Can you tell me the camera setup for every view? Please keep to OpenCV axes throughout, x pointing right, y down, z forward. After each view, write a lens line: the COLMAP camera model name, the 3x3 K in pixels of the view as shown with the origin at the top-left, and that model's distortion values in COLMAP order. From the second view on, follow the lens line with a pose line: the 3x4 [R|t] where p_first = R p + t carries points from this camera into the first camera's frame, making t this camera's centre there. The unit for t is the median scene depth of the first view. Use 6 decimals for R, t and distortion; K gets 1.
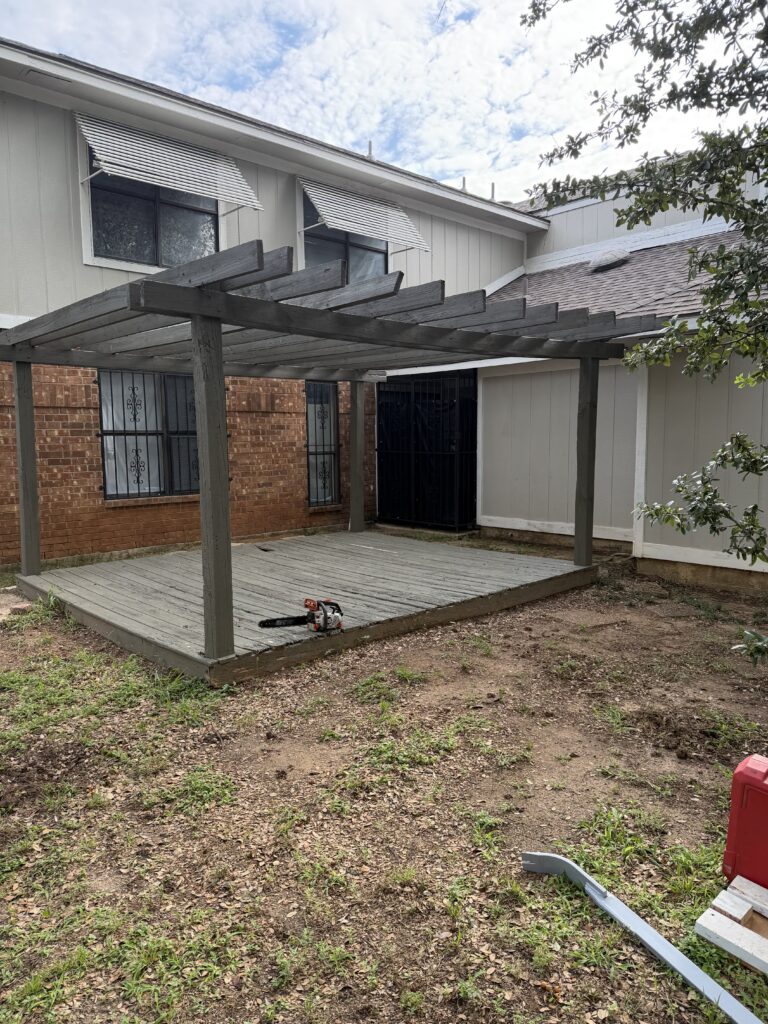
lens RADIAL K [[721.6, 0, 390.2], [0, 721.6, 521.1], [0, 0, 1]] dist [0.041396, -0.058011]
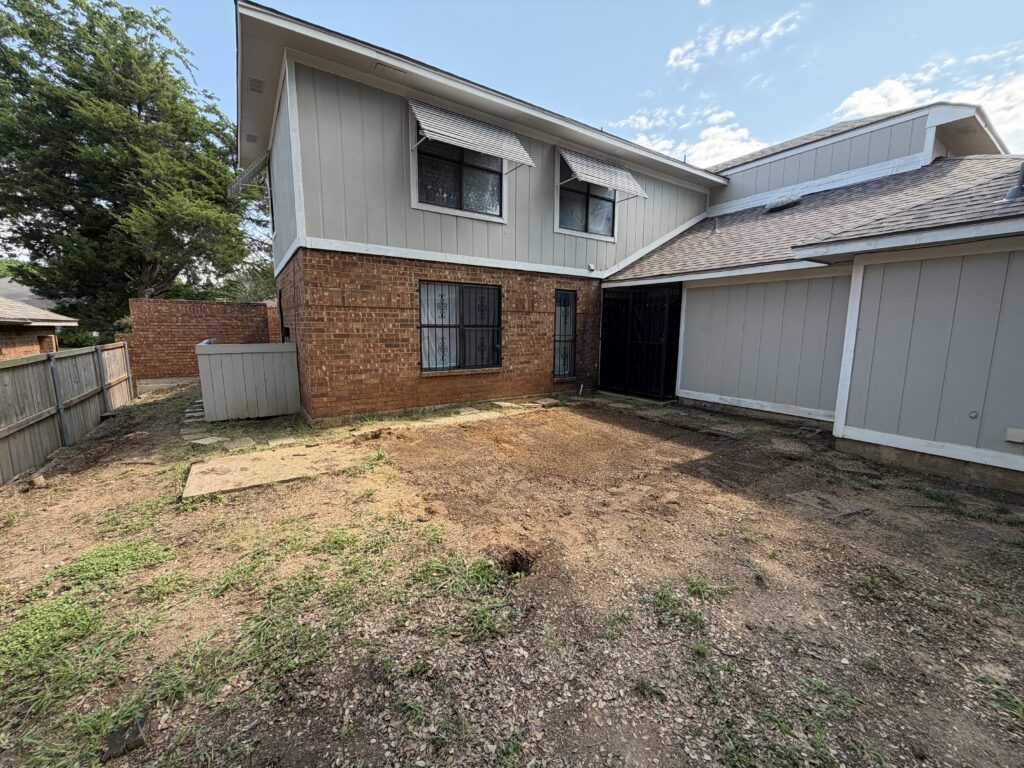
lens RADIAL K [[408.9, 0, 511.5], [0, 408.9, 390.9], [0, 0, 1]] dist [-0.008379, 0.000077]
pose [[0.985715, 0.042088, -0.163078, -0.078651], [-0.035601, 0.998462, 0.042499, -0.032790], [0.164616, -0.036086, 0.985697, 0.219566]]
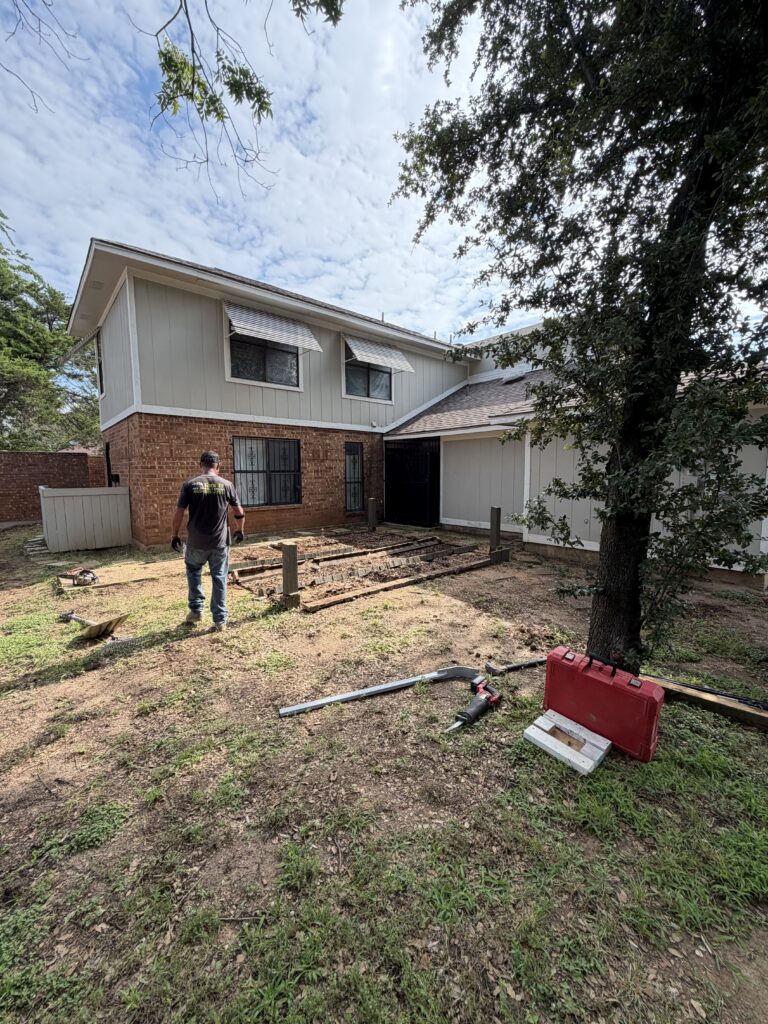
lens RADIAL K [[408.9, 0, 386.4], [0, 408.9, 514.4], [0, 0, 1]] dist [-0.008379, 0.000077]
pose [[0.999514, 0.008431, -0.030007, 0.024469], [-0.008816, 0.999880, -0.012740, -0.002448], [0.029896, 0.012998, 0.999469, -0.030077]]
